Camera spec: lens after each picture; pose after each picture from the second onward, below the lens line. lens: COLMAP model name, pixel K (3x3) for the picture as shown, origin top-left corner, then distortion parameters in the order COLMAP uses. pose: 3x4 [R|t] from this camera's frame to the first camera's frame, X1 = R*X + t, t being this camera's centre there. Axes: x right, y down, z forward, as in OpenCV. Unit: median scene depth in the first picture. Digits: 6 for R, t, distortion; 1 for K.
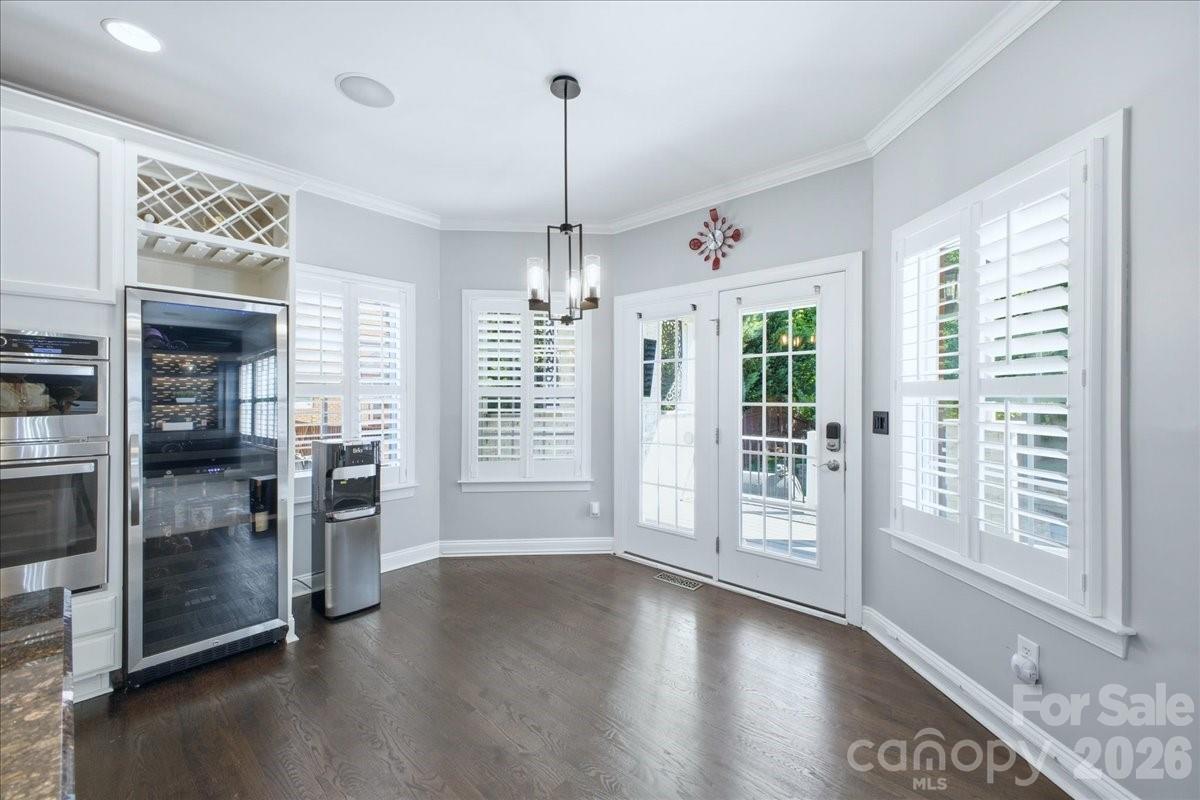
lens RADIAL K [[471.5, 0, 602.6], [0, 471.5, 400.6], [0, 0, 1]] dist [0.005447, -0.002300]
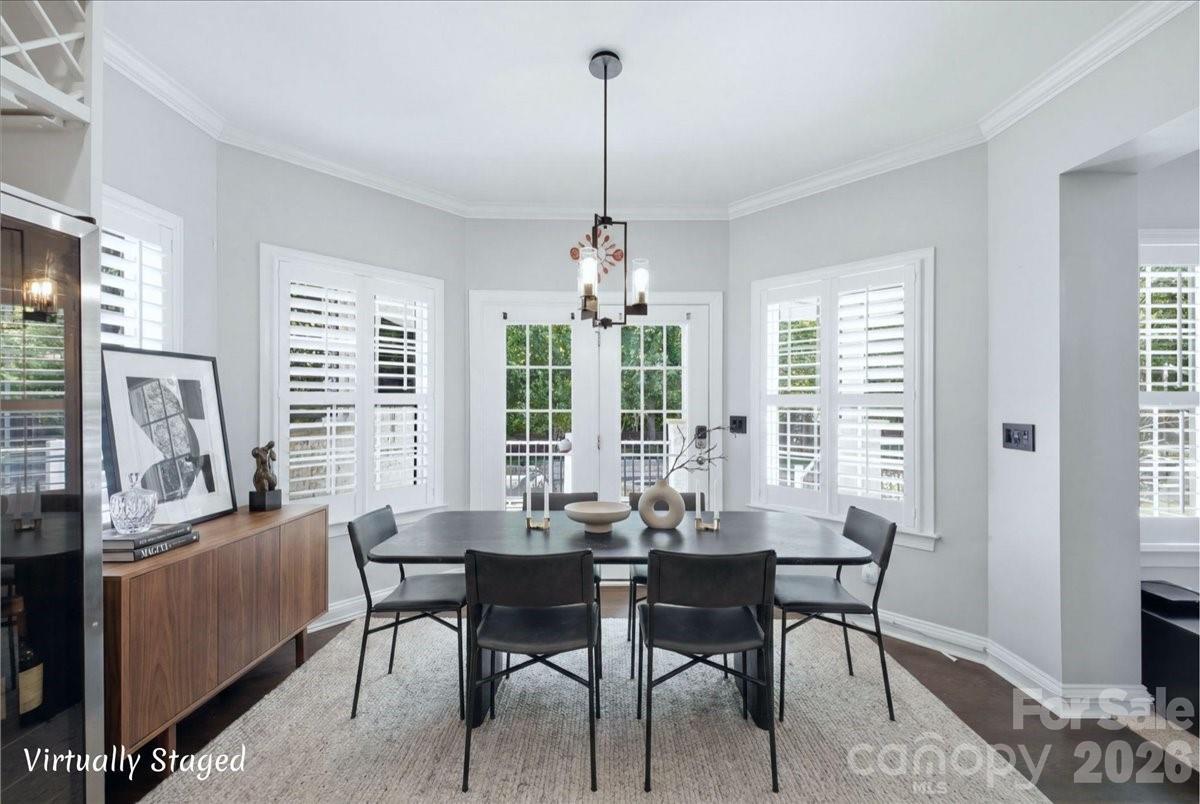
lens RADIAL K [[471.5, 0, 599.4], [0, 471.5, 403.5], [0, 0, 1]] dist [0.005447, -0.002300]
pose [[0.741706, -0.003323, 0.670717, -0.590345], [0.003739, 0.999993, 0.000819, -0.014352], [-0.670715, 0.001900, 0.741713, 0.286886]]
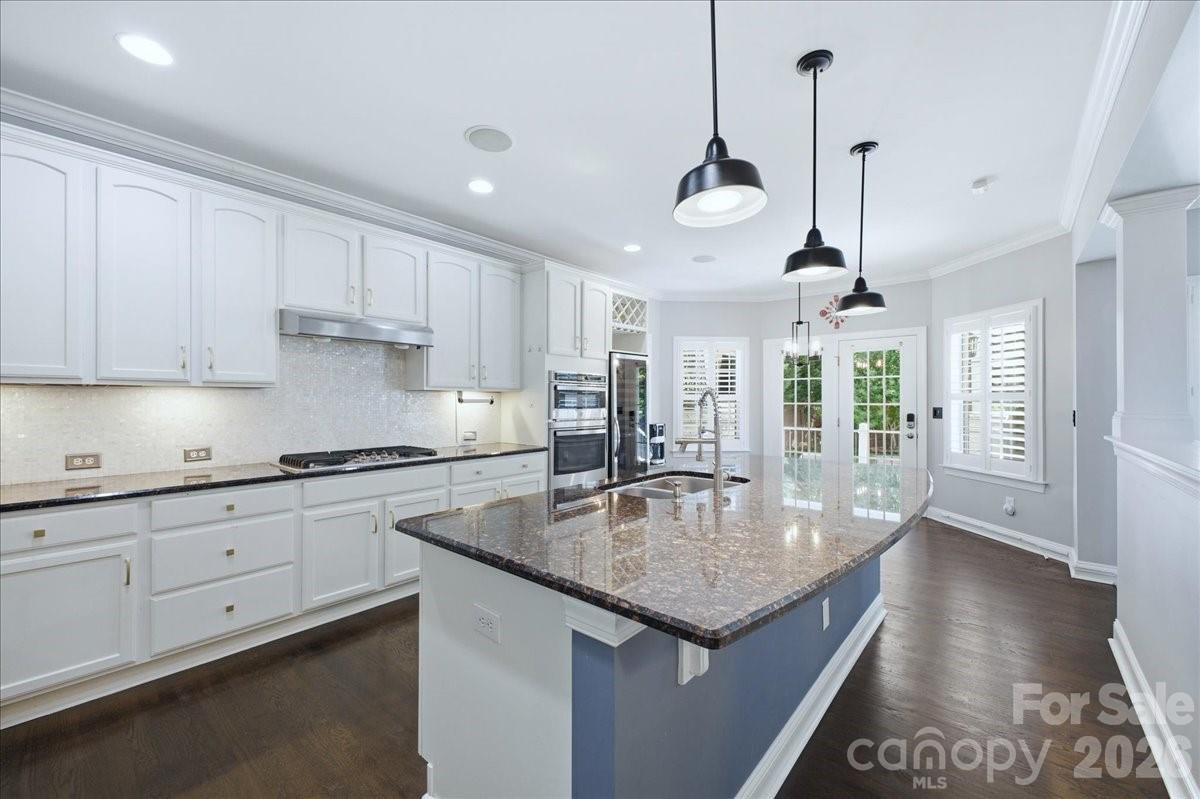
lens RADIAL K [[471.5, 0, 593.4], [0, 471.5, 401.9], [0, 0, 1]] dist [0.005447, -0.002300]
pose [[0.999999, -0.001068, 0.000920, -0.883217], [0.001071, 0.999994, -0.003215, 0.005070], [-0.000916, 0.003216, 0.999994, -1.014938]]
